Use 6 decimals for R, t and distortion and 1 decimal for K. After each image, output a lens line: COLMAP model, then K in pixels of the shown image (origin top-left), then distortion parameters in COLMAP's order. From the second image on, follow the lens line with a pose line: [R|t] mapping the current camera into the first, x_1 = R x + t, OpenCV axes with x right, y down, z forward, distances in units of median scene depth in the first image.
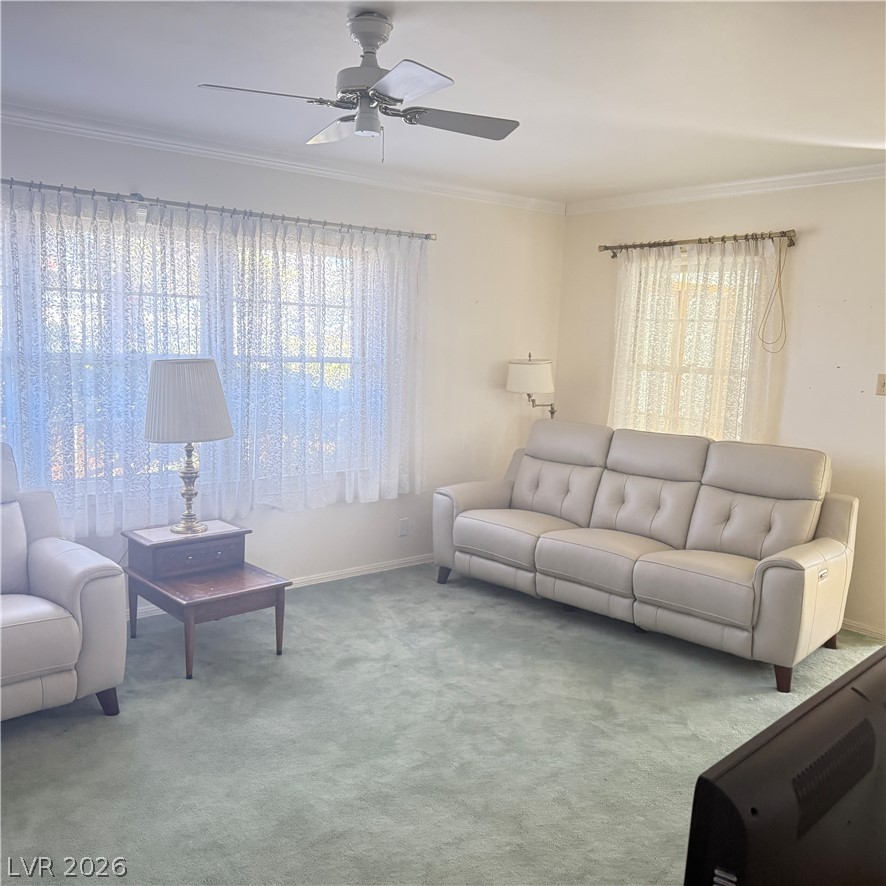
lens RADIAL K [[827.1, 0, 443.0], [0, 827.1, 443.0], [0, 0, 1]] dist [0.179977, -0.378000]
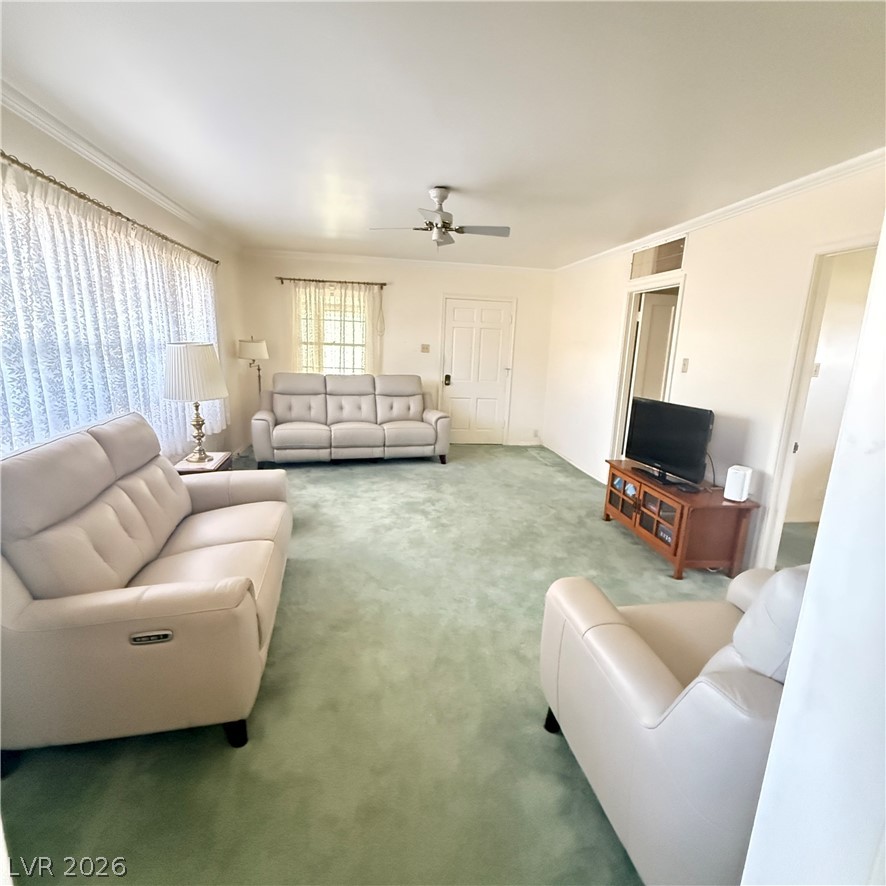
lens RADIAL K [[475.4, 0, 443.0], [0, 475.4, 443.0], [0, 0, 1]] dist [0.000628, 0.000508]
pose [[0.509778, -0.194572, 0.838014, -0.754725], [0.094914, 0.980862, 0.170001, -0.026610], [-0.855054, -0.007124, 0.518490, 0.191935]]
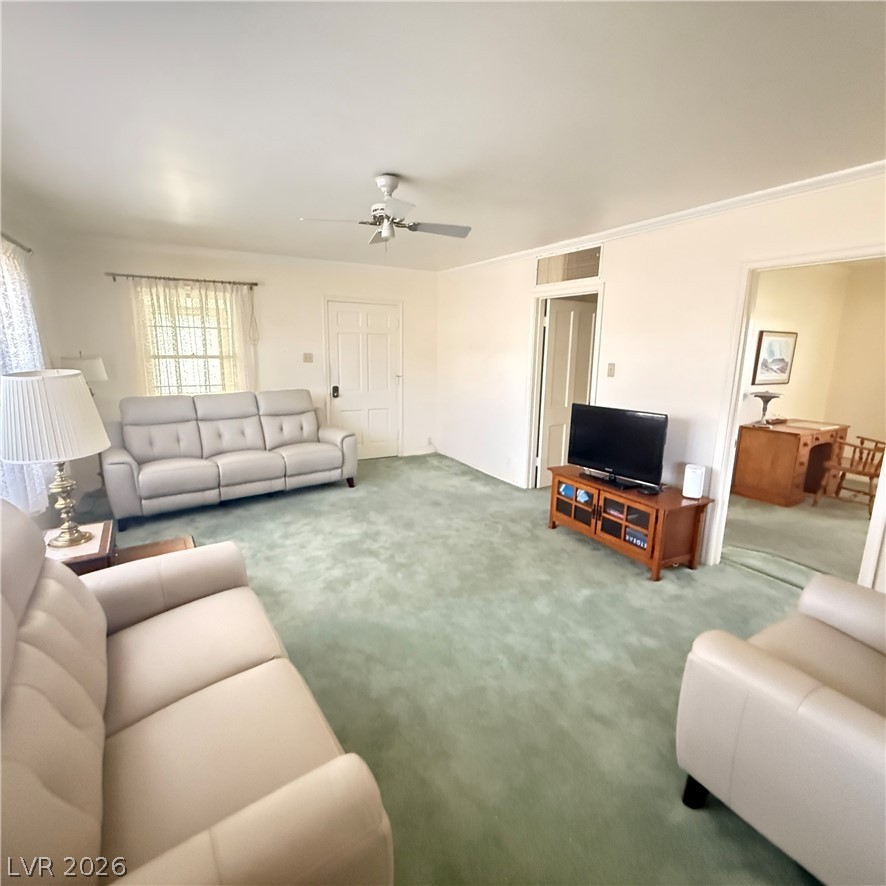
lens RADIAL K [[475.4, 0, 443.0], [0, 475.4, 443.0], [0, 0, 1]] dist [0.000628, 0.000508]
pose [[0.167463, -0.231416, 0.958333, -0.725168], [0.124708, 0.969225, 0.212254, -0.074335], [-0.977959, 0.083967, 0.191168, 0.423256]]
